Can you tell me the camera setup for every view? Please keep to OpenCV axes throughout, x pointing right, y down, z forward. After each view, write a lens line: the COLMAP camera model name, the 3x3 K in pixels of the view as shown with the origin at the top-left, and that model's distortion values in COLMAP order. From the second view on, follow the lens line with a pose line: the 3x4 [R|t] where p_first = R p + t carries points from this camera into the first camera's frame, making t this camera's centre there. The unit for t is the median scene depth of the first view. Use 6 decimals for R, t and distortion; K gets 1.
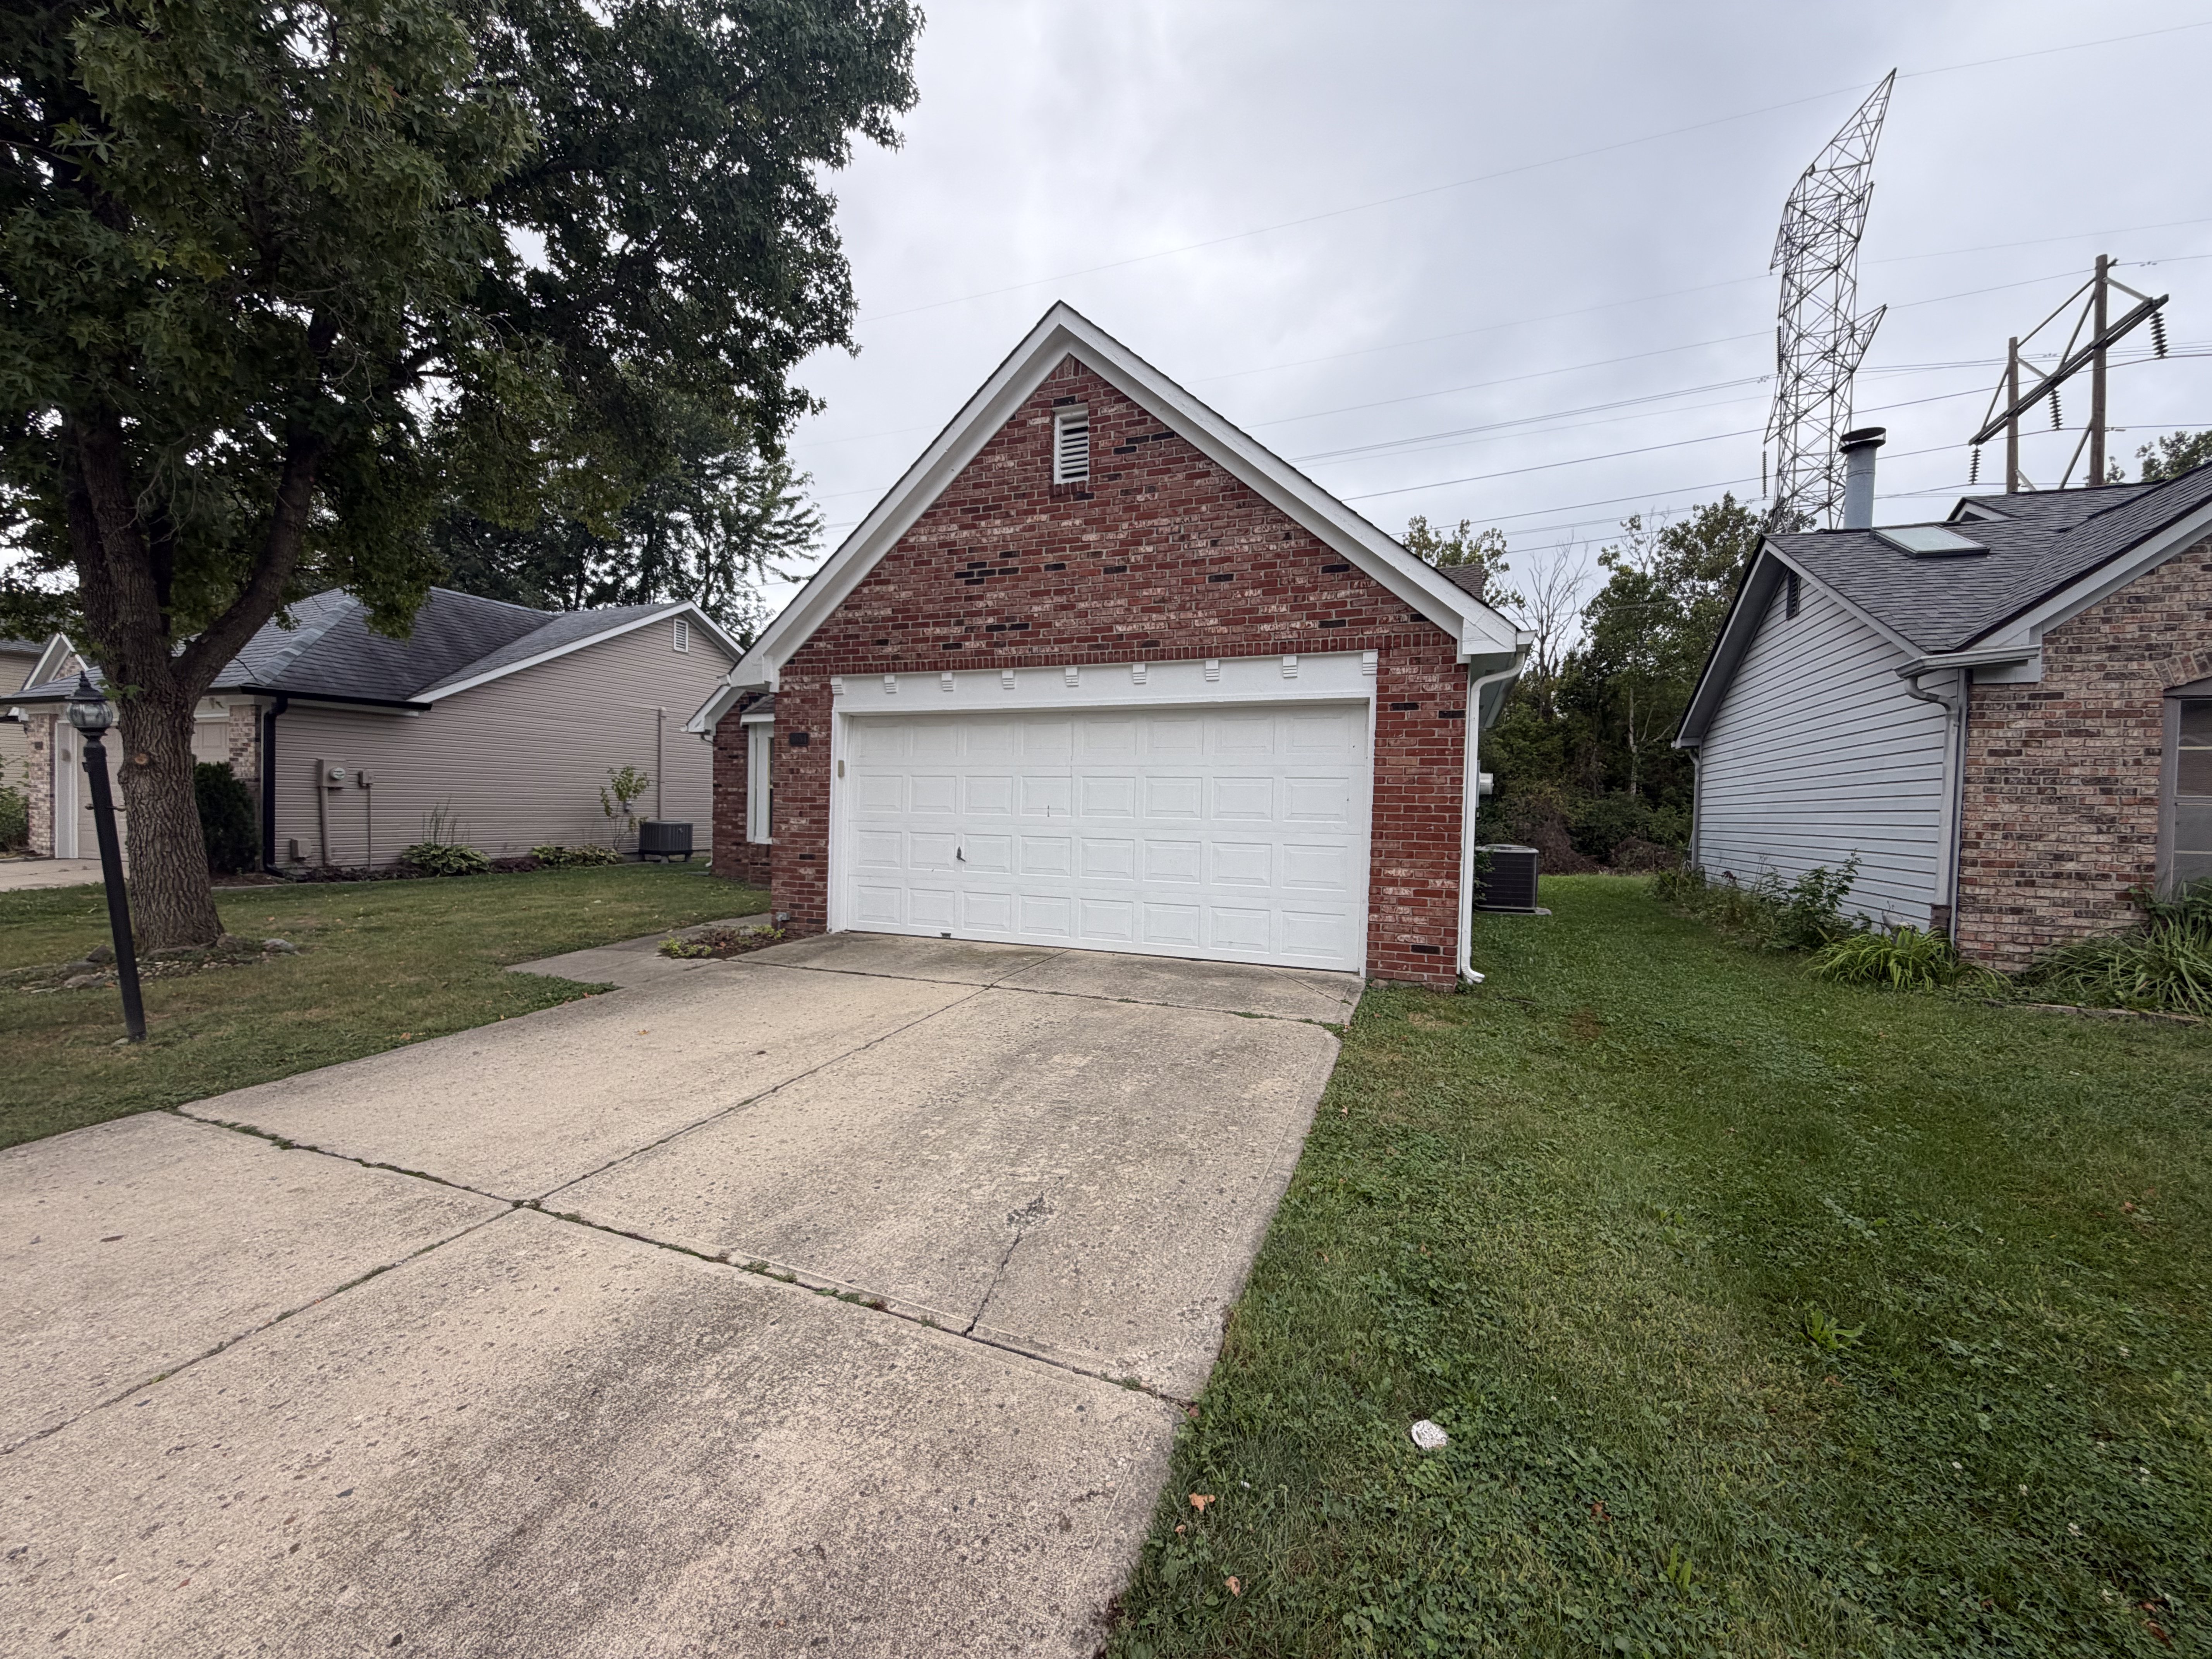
lens RADIAL K [[883.5, 0, 1094.1], [0, 883.5, 827.5], [0, 0, 1]] dist [-0.000820, 0.000561]
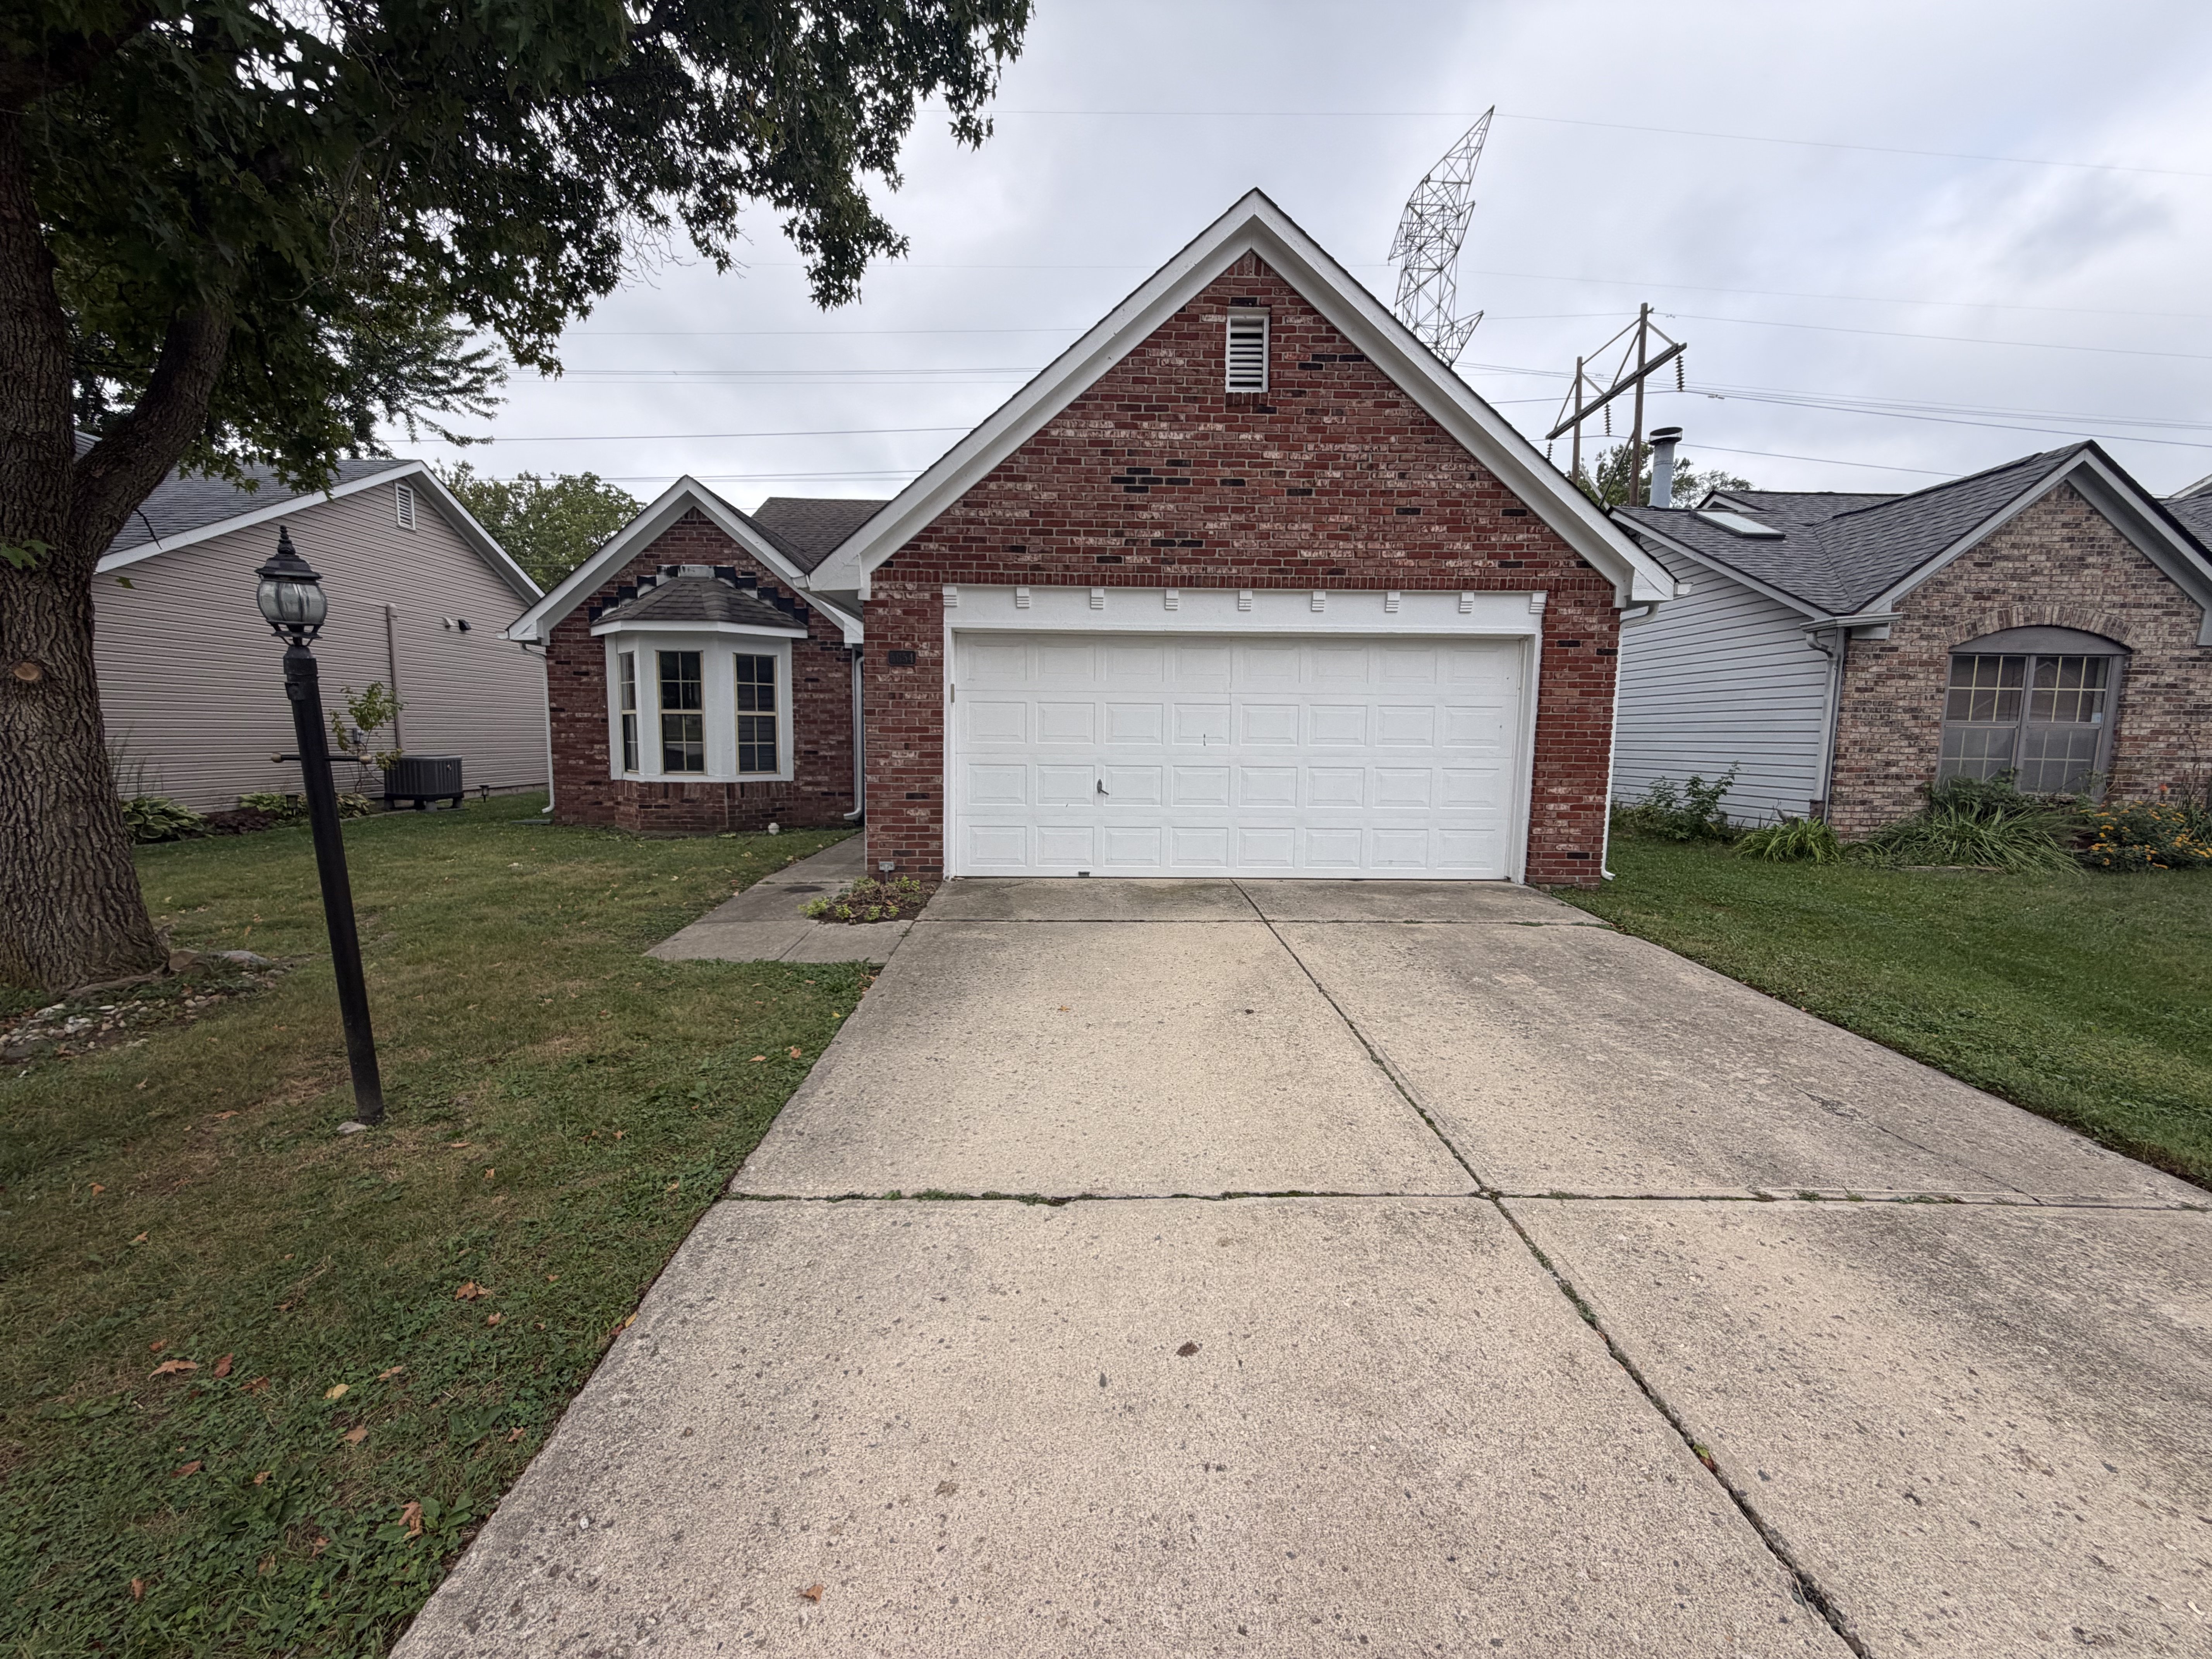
lens RADIAL K [[883.5, 0, 1106.4], [0, 883.5, 828.9], [0, 0, 1]] dist [-0.000820, 0.000561]
pose [[0.921565, -0.051598, 0.384781, -0.582883], [0.016548, 0.995448, 0.093855, -0.015498], [-0.387872, -0.080126, 0.918224, 0.155747]]
